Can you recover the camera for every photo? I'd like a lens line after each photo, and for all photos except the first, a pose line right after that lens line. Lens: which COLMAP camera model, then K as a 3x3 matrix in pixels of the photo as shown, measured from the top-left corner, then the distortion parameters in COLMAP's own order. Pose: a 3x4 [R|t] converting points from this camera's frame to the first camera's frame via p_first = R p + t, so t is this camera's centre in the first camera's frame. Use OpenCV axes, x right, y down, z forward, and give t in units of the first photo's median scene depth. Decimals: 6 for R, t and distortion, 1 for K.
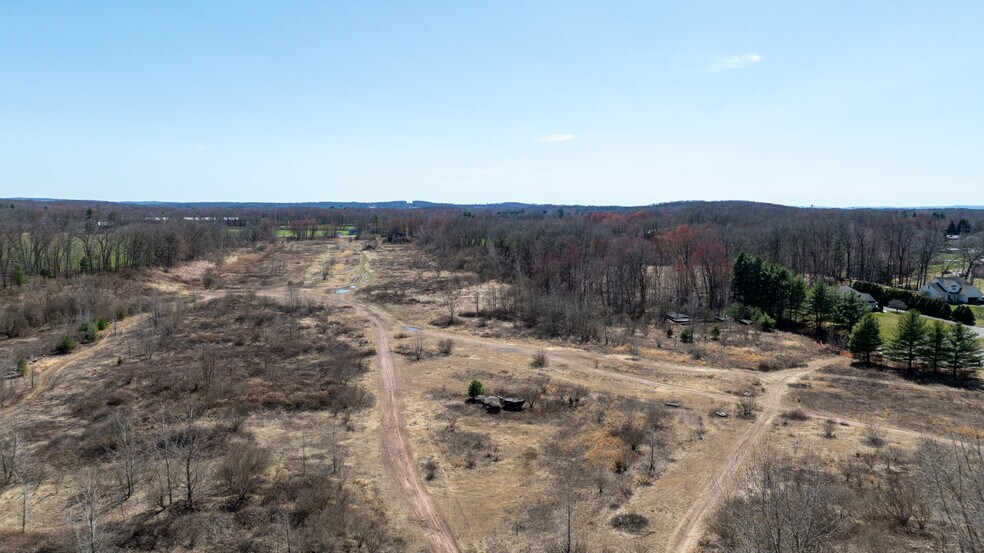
lens RADIAL K [[694.3, 0, 492.0], [0, 694.3, 276.5], [0, 0, 1]] dist [-0.051453, 0.061648]
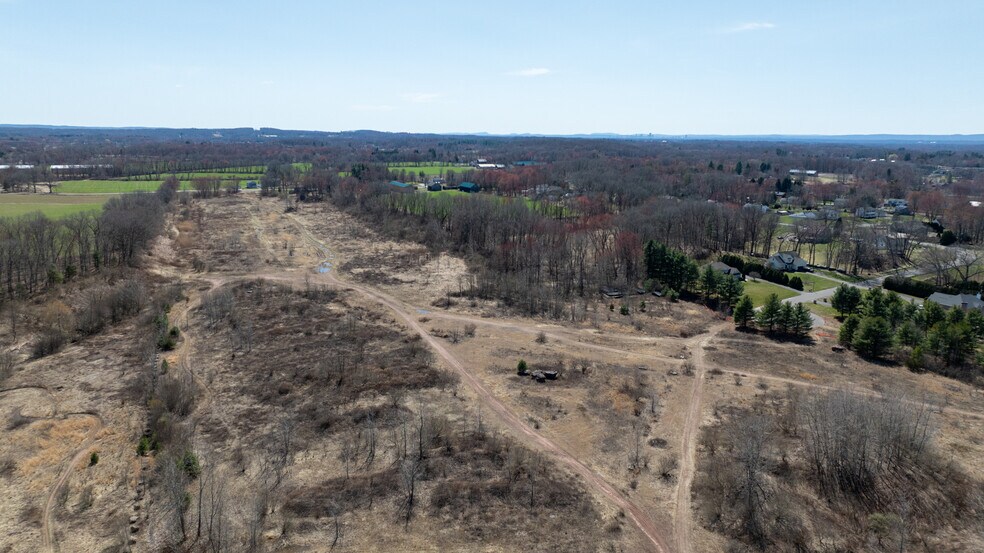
lens RADIAL K [[694.3, 0, 492.0], [0, 694.3, 276.5], [0, 0, 1]] dist [-0.051453, 0.061648]
pose [[0.977472, -0.033459, 0.208398, -0.333750], [0.011349, 0.994259, 0.106397, -0.163634], [-0.210761, -0.101635, 0.972240, -0.377722]]
